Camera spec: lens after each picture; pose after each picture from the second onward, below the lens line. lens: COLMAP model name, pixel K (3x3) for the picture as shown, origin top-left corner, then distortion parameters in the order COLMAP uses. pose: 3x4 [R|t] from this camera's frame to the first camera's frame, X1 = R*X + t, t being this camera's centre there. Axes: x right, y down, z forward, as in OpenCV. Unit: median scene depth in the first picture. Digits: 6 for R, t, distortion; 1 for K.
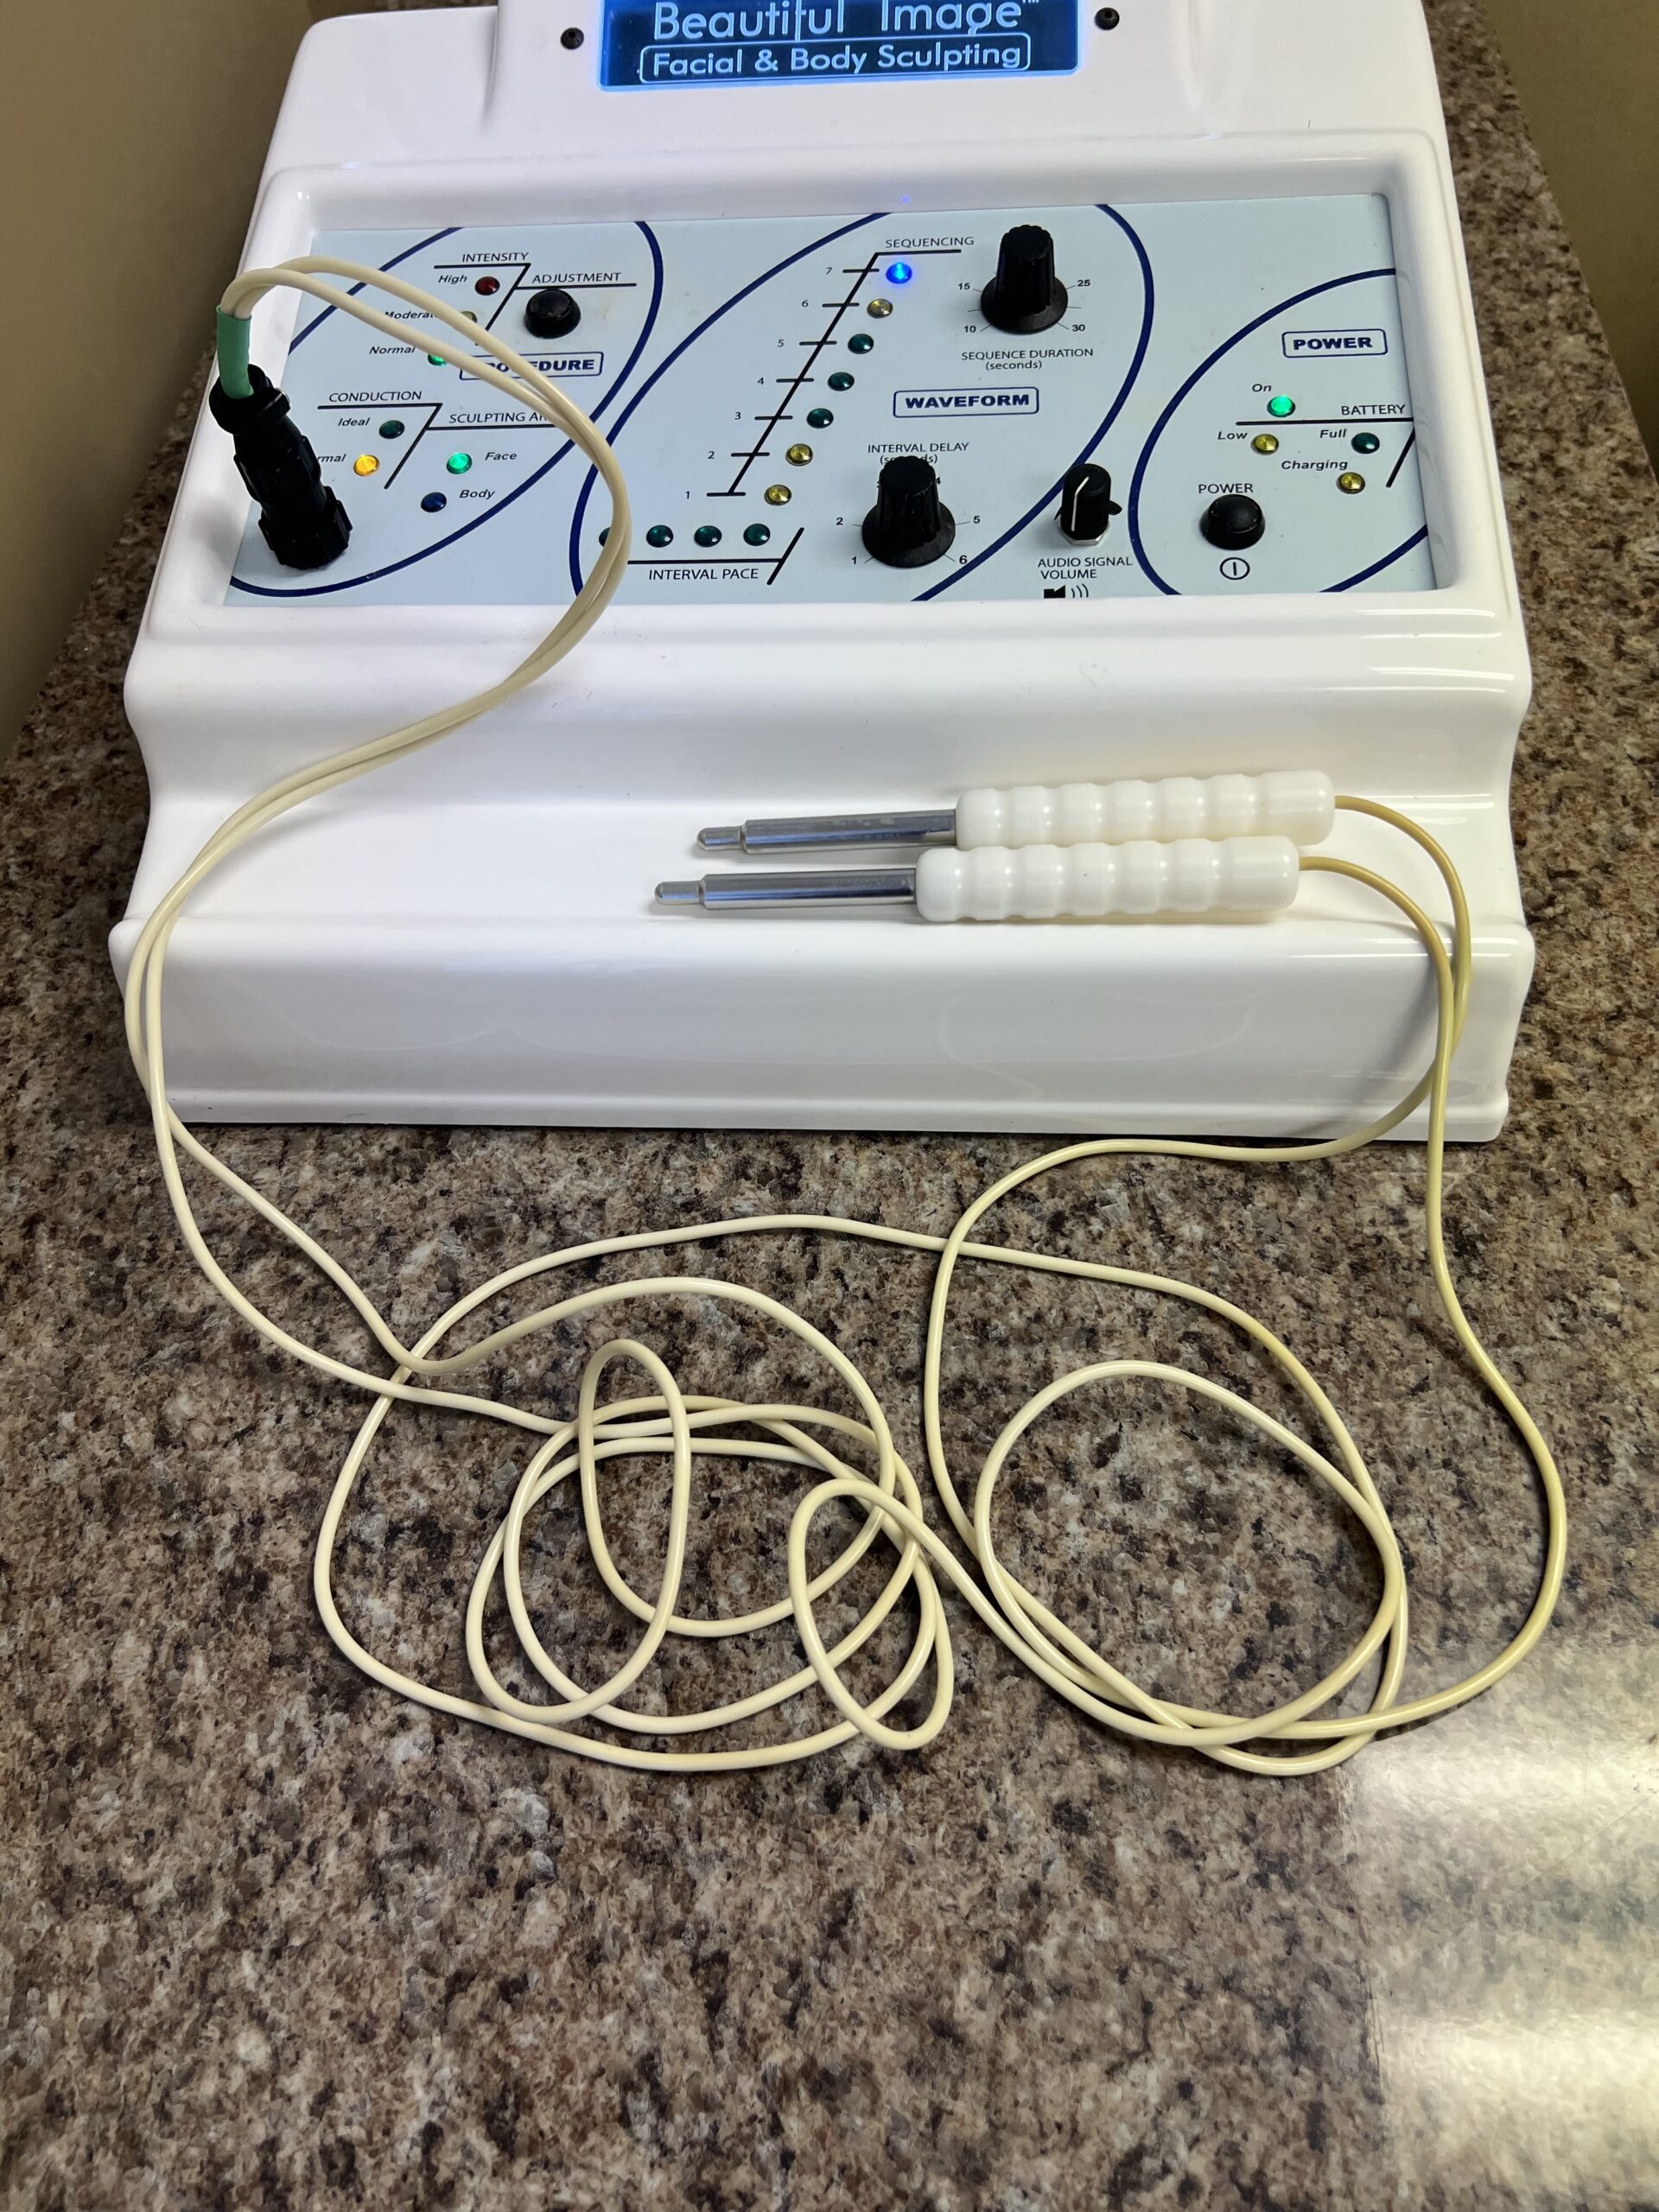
lens RADIAL K [[1661.6, 0, 829.3], [0, 1661.6, 1134.1], [0, 0, 1]] dist [0.003609, -0.000129]
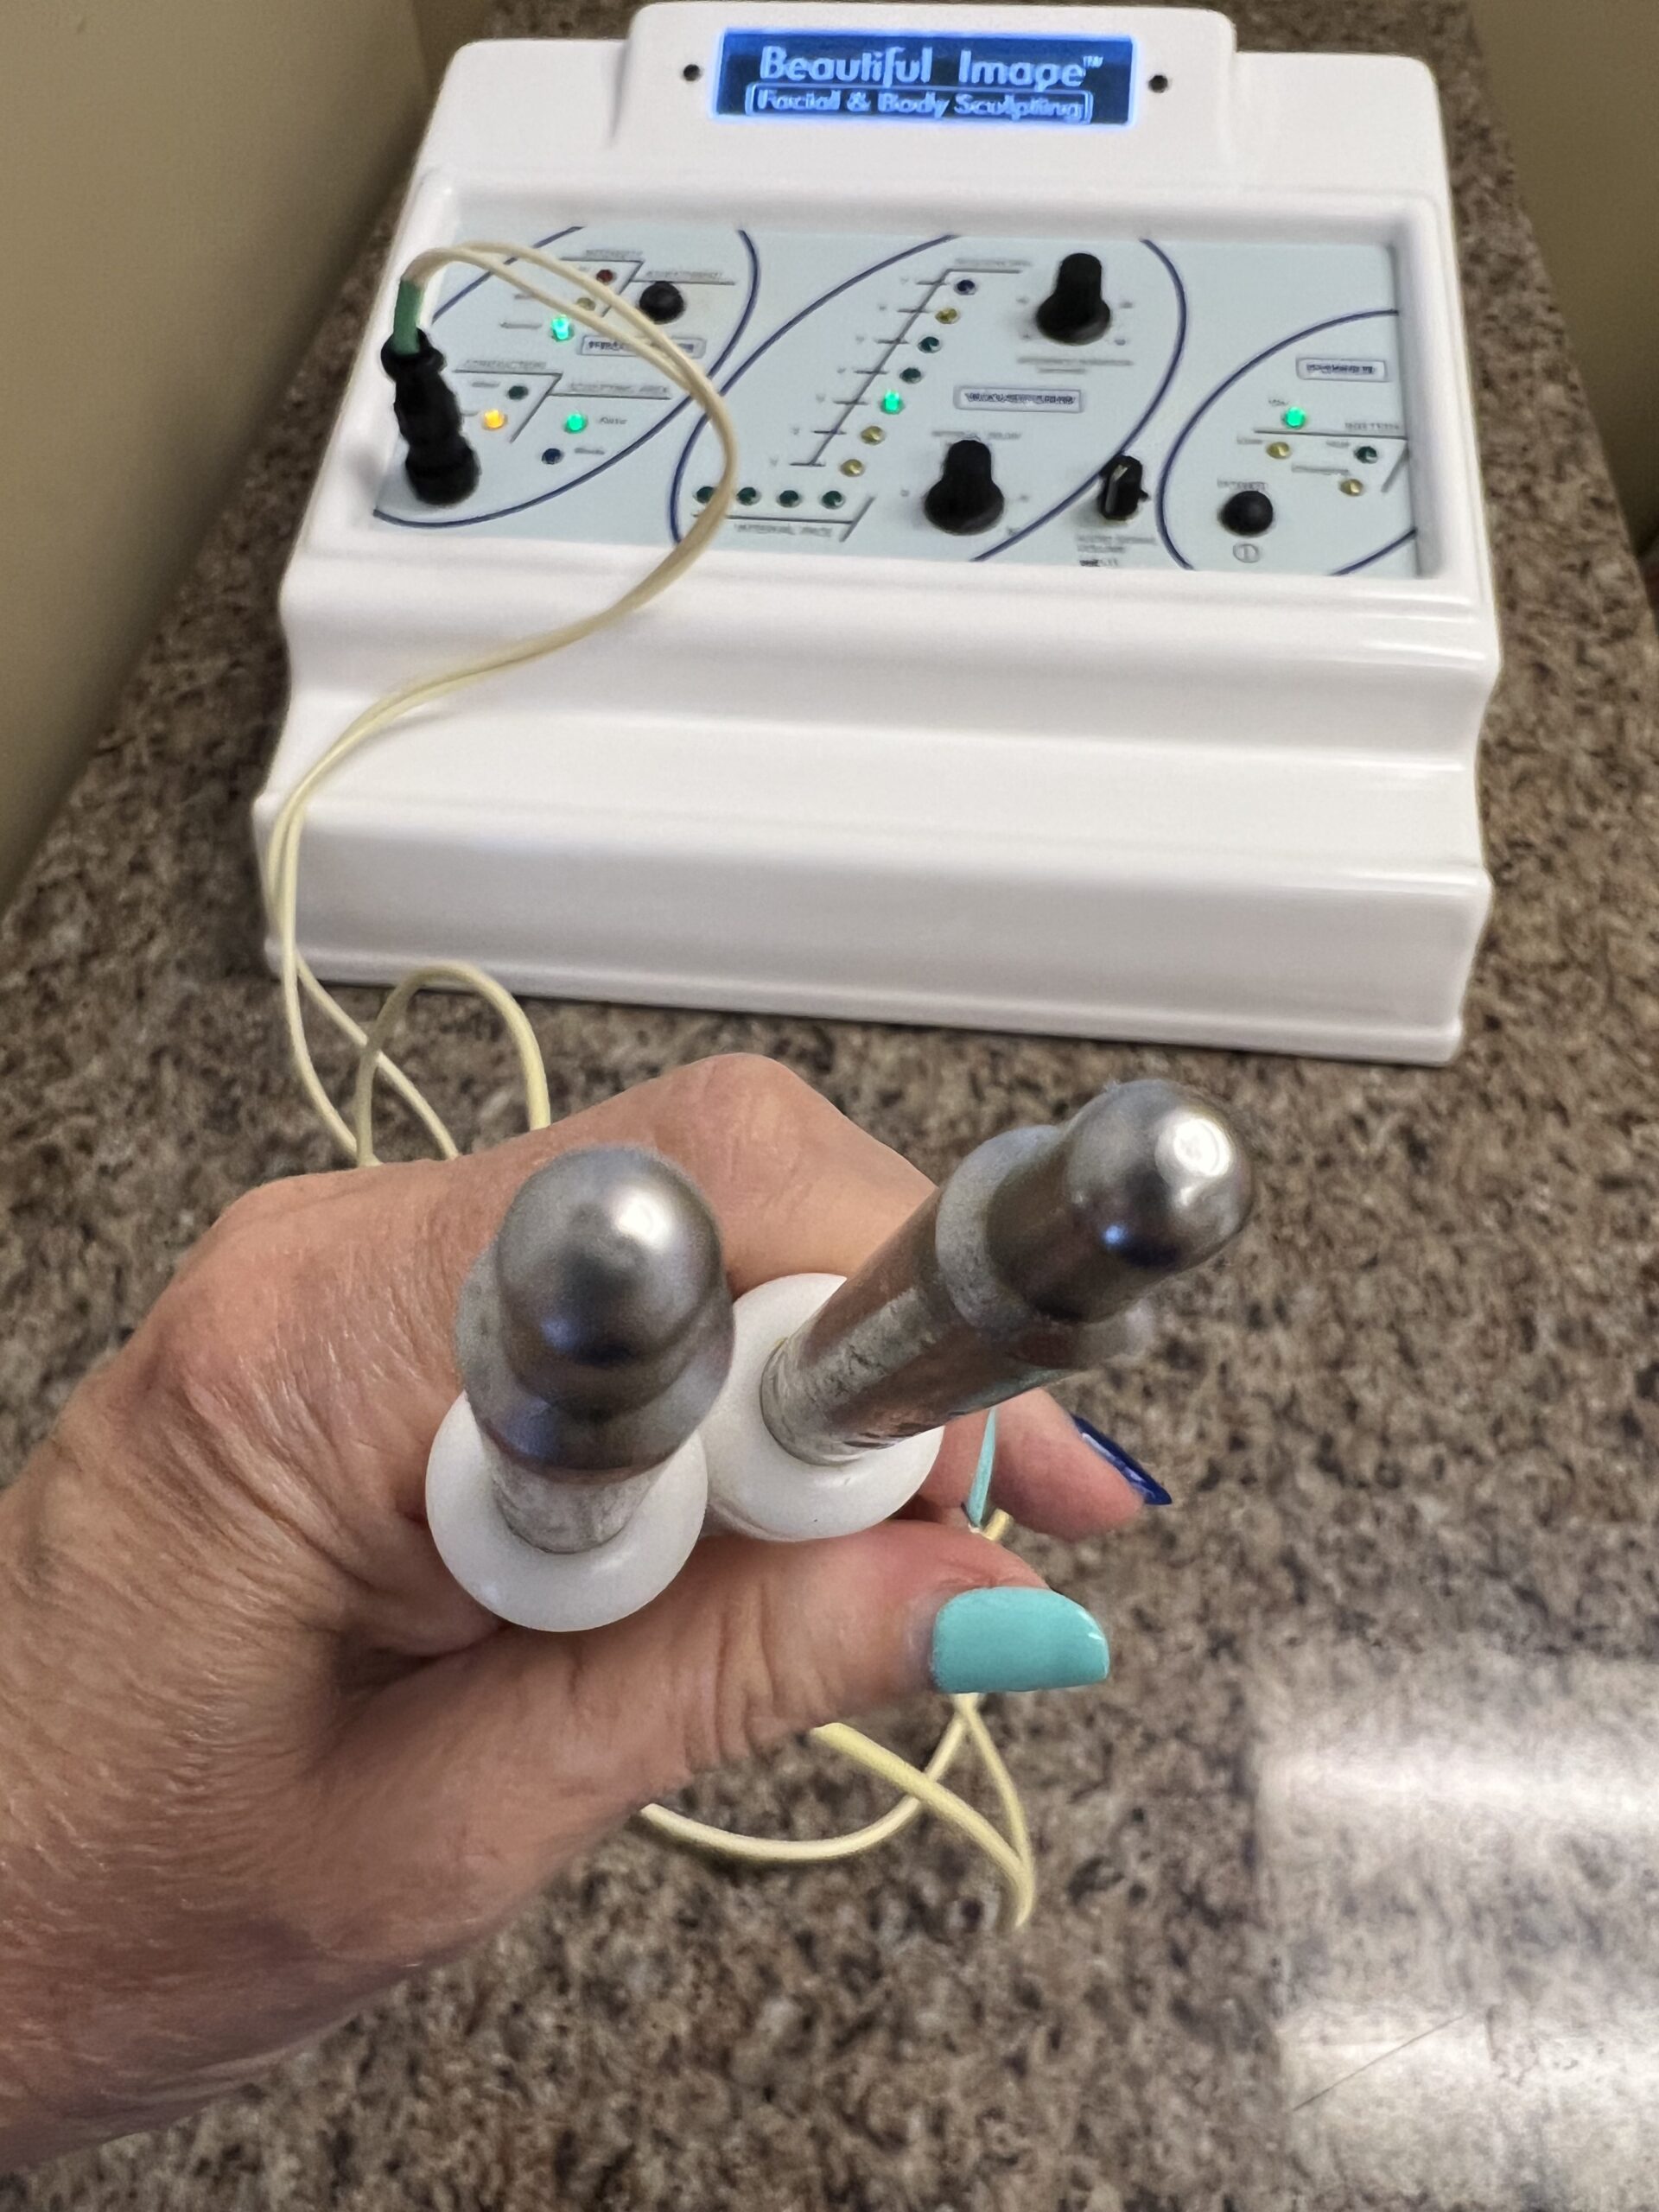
lens RADIAL K [[1665.0, 0, 762.5], [0, 1665.0, 1082.9], [0, 0, 1]] dist [-0.007028, -0.004921]
pose [[0.997669, 0.066817, -0.013836, -0.056762], [-0.067299, 0.997013, -0.037907, 0.103866], [0.011262, 0.038749, 0.999186, -0.157980]]
